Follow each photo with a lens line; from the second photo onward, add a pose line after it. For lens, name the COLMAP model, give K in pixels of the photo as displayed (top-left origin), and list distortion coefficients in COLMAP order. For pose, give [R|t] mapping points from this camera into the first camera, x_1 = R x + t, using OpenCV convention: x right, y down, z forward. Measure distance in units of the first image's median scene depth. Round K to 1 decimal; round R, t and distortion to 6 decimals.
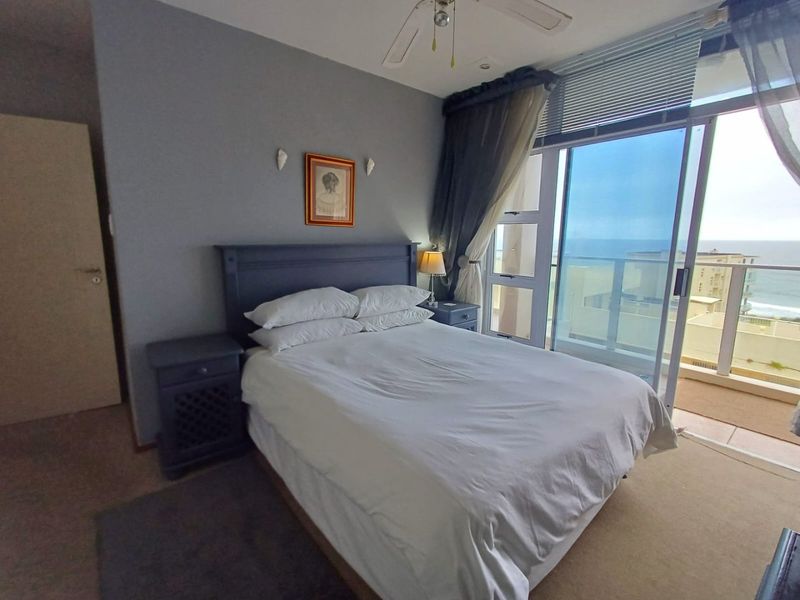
lens RADIAL K [[361.4, 0, 404.0], [0, 361.4, 299.5], [0, 0, 1]] dist [0.000820, -0.000893]
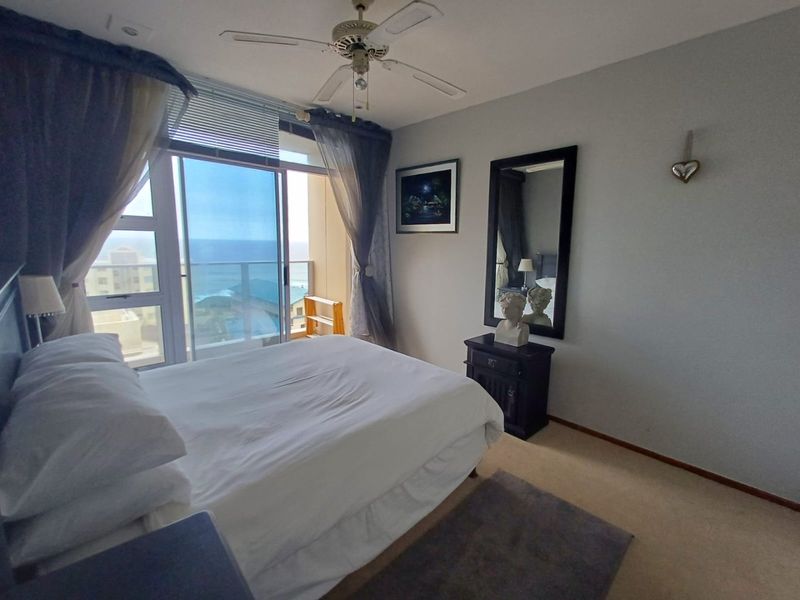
lens RADIAL K [[361.4, 0, 404.0], [0, 361.4, 296.8], [0, 0, 1]] dist [0.000820, -0.000893]
pose [[-0.085336, -0.159203, 0.983551, -0.892995], [0.153884, 0.973201, 0.170879, -0.171981], [-0.984397, 0.165935, -0.058551, 0.737455]]
